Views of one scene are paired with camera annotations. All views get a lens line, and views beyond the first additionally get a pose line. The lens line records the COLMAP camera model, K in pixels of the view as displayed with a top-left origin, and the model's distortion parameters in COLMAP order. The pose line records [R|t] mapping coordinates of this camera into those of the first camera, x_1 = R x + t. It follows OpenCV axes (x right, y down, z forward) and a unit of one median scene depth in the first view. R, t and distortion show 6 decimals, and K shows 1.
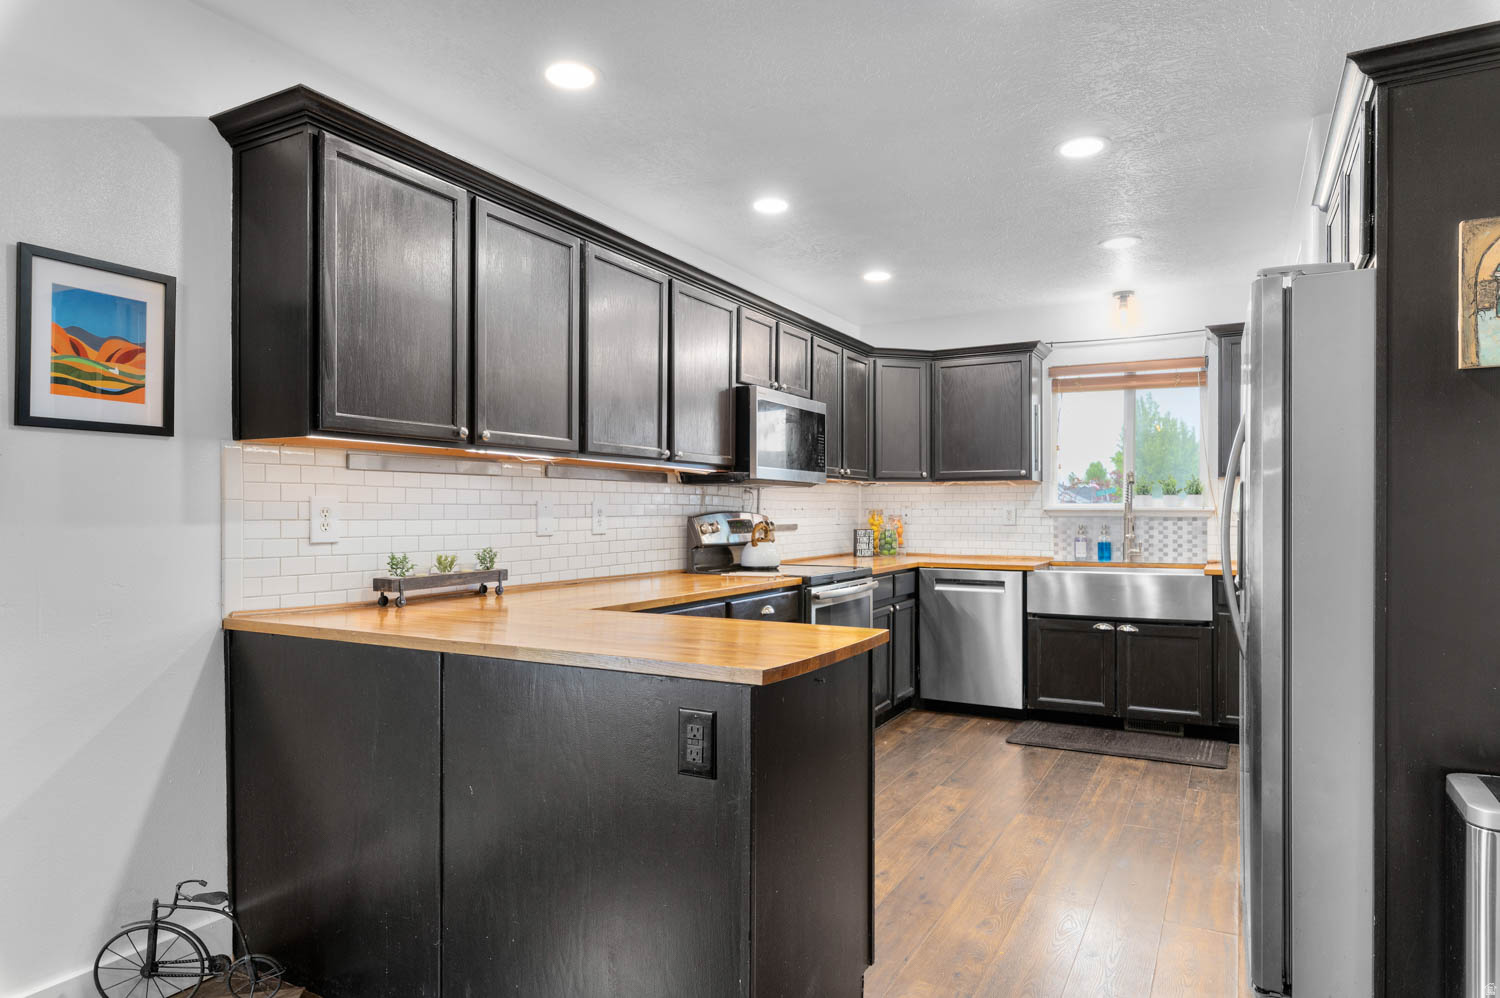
lens RADIAL K [[884.0, 0, 749.3], [0, 884.0, 506.9], [0, 0, 1]] dist [-0.004961, -0.000320]
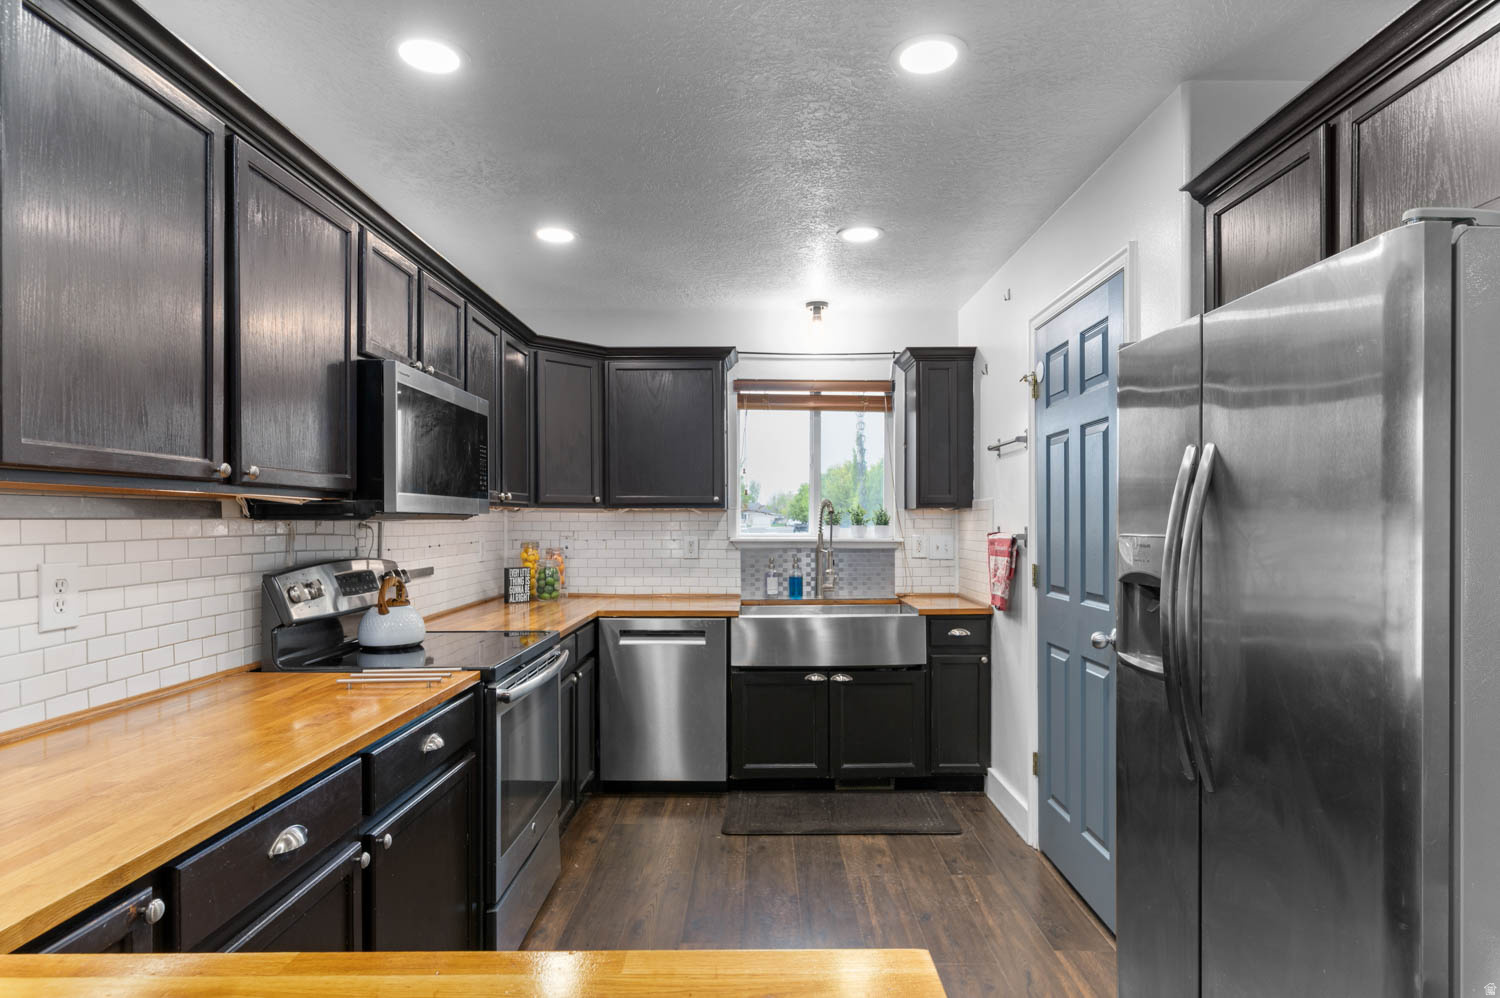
lens RADIAL K [[822.3, 0, 777.8], [0, 822.3, 529.0], [0, 0, 1]] dist [0.002562, -0.003686]
pose [[0.869501, -0.005826, 0.493897, -0.035347], [-0.001442, 0.999896, 0.014334, -0.023494], [-0.493929, -0.013175, 0.869402, 0.299842]]
